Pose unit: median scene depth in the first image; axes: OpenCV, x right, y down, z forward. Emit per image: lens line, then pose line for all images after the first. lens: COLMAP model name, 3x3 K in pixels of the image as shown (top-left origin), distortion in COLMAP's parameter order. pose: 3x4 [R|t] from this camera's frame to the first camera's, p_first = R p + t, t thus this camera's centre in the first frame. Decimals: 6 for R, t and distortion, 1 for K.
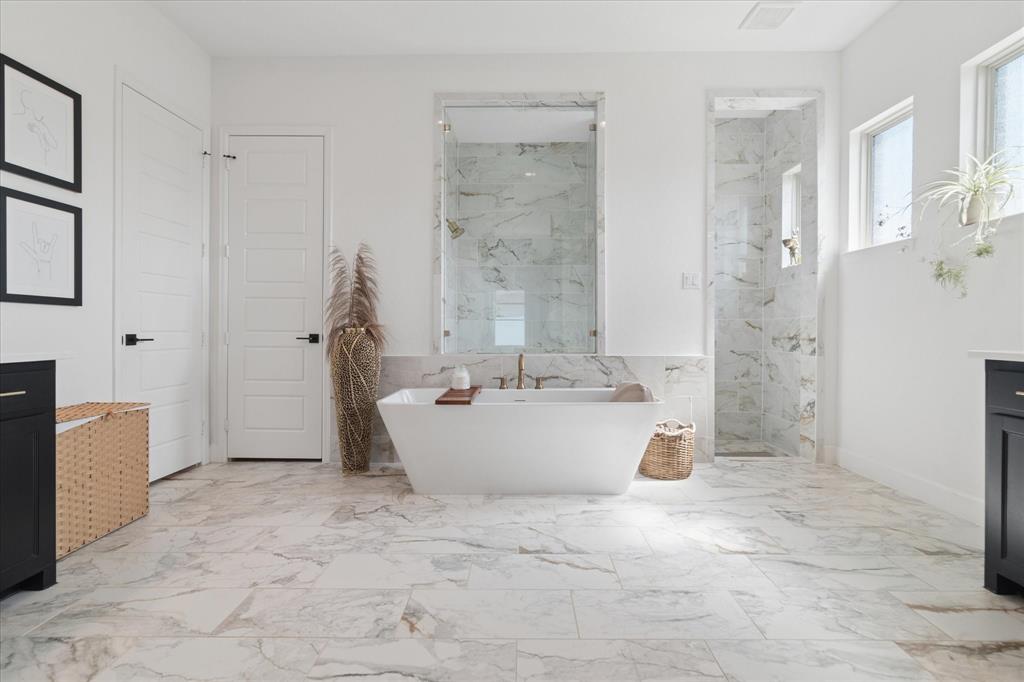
lens RADIAL K [[496.4, 0, 512.4], [0, 496.4, 333.3], [0, 0, 1]] dist [0.003184, -0.000210]
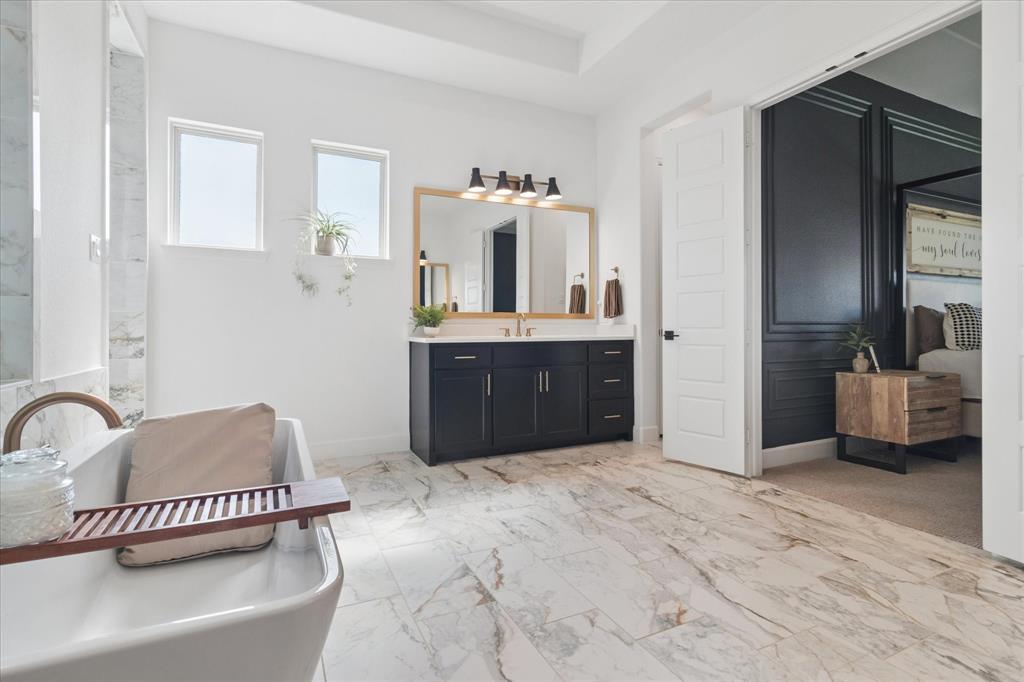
lens RADIAL K [[496.4, 0, 519.0], [0, 496.4, 336.7], [0, 0, 1]] dist [0.003184, -0.000210]
pose [[-0.456867, -0.015442, 0.889401, -0.718193], [0.006391, 0.999767, 0.020641, -0.008239], [-0.889512, 0.015114, -0.456662, 1.319161]]
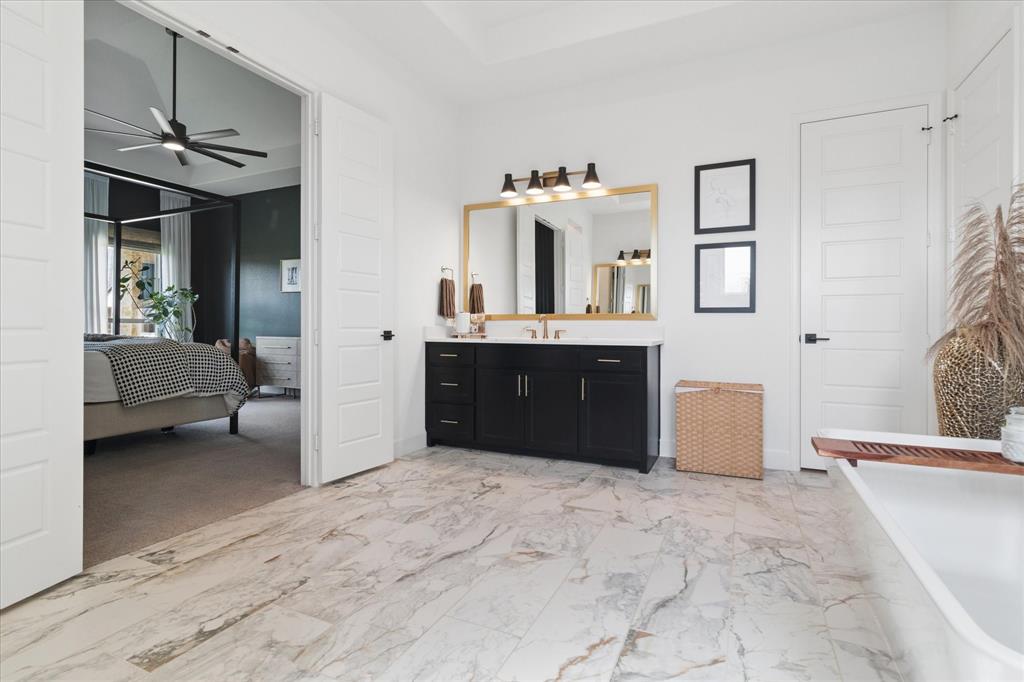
lens RADIAL K [[496.4, 0, 521.5], [0, 496.4, 327.2], [0, 0, 1]] dist [0.003184, -0.000210]
pose [[-0.399421, -0.004982, -0.916754, 0.757896], [-0.011441, 0.999934, -0.000449, -0.007473], [0.916696, 0.010309, -0.399452, 1.131415]]
